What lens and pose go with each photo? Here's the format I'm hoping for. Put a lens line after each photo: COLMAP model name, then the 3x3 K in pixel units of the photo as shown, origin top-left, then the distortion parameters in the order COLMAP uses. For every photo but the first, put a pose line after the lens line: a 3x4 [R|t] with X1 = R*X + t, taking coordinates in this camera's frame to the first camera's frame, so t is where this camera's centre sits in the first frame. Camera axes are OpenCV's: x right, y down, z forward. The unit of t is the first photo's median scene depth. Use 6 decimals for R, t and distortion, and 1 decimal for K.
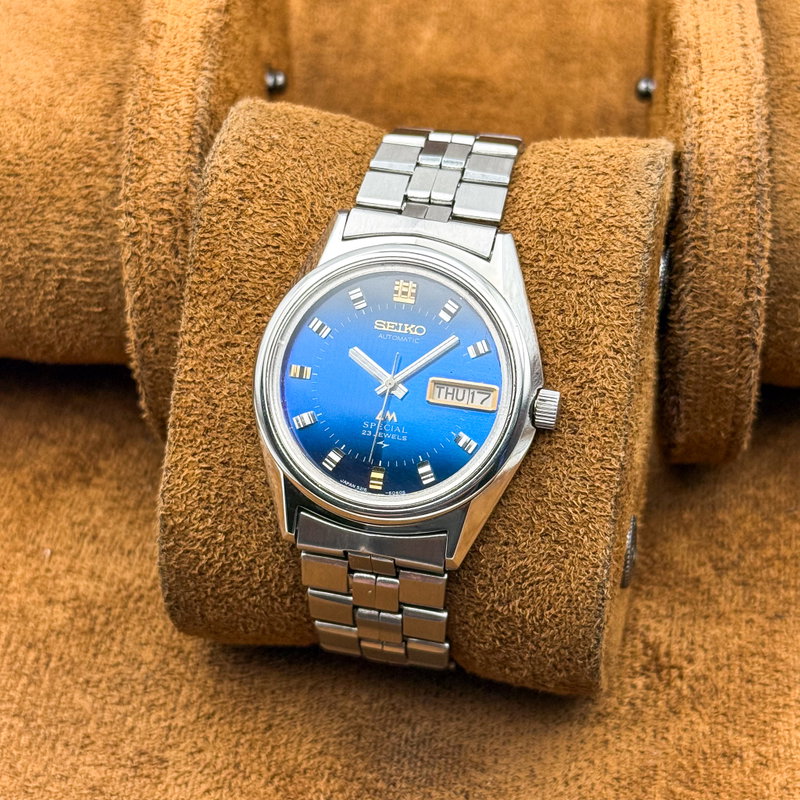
lens RADIAL K [[1964.6, 0, 386.2], [0, 1964.6, 403.2], [0, 0, 1]] dist [0.035828, 0.760786]
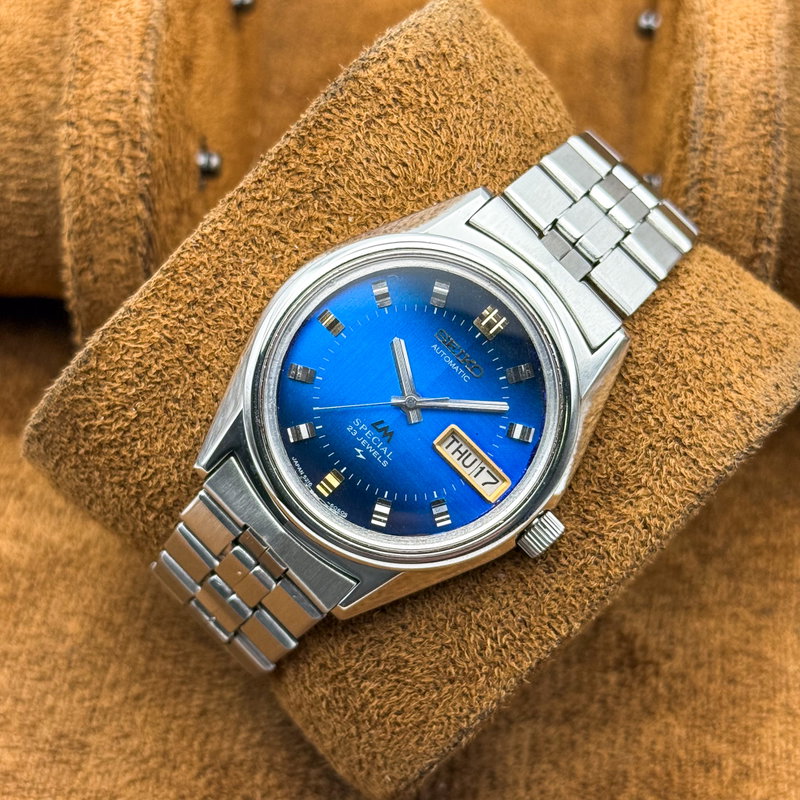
lens RADIAL K [[1964.6, 0, 386.2], [0, 1964.6, 403.2], [0, 0, 1]] dist [0.035828, 0.760786]
pose [[0.798986, 0.588823, 0.122106, -0.103513], [-0.599187, 0.796735, 0.078666, -0.066249], [-0.050966, -0.136017, 0.989395, 0.169778]]
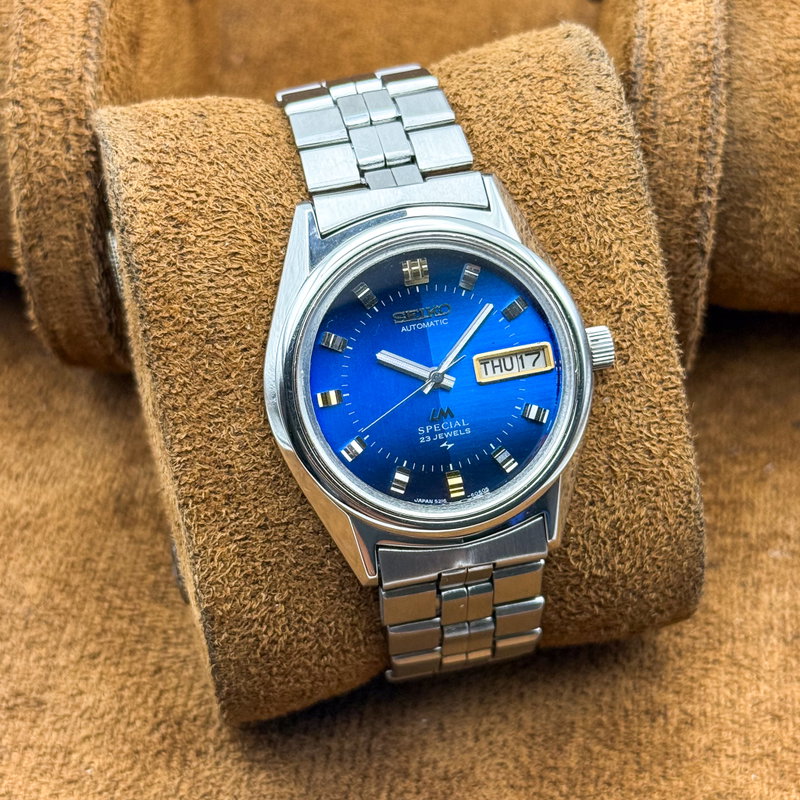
lens RADIAL K [[1964.6, 0, 386.2], [0, 1964.6, 403.2], [0, 0, 1]] dist [0.035828, 0.760786]
pose [[0.899035, -0.327085, 0.291121, -0.266321], [0.306063, 0.944867, 0.116415, -0.103885], [-0.313148, -0.015560, 0.949577, 0.168737]]
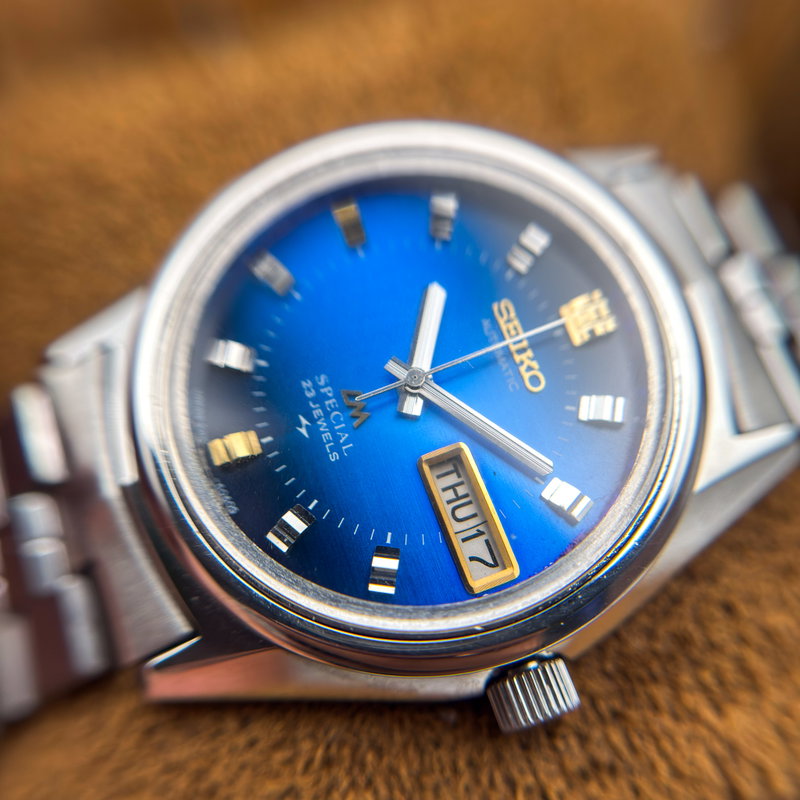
lens RADIAL K [[824.9, 0, 400.4], [0, 824.9, 428.6], [0, 0, 1]] dist [0.382273, -0.000168]
pose [[0.486697, 0.865813, -0.116167, 0.034799], [-0.873555, 0.483176, -0.058680, 0.011545], [0.005323, 0.130037, 0.991495, 0.761517]]
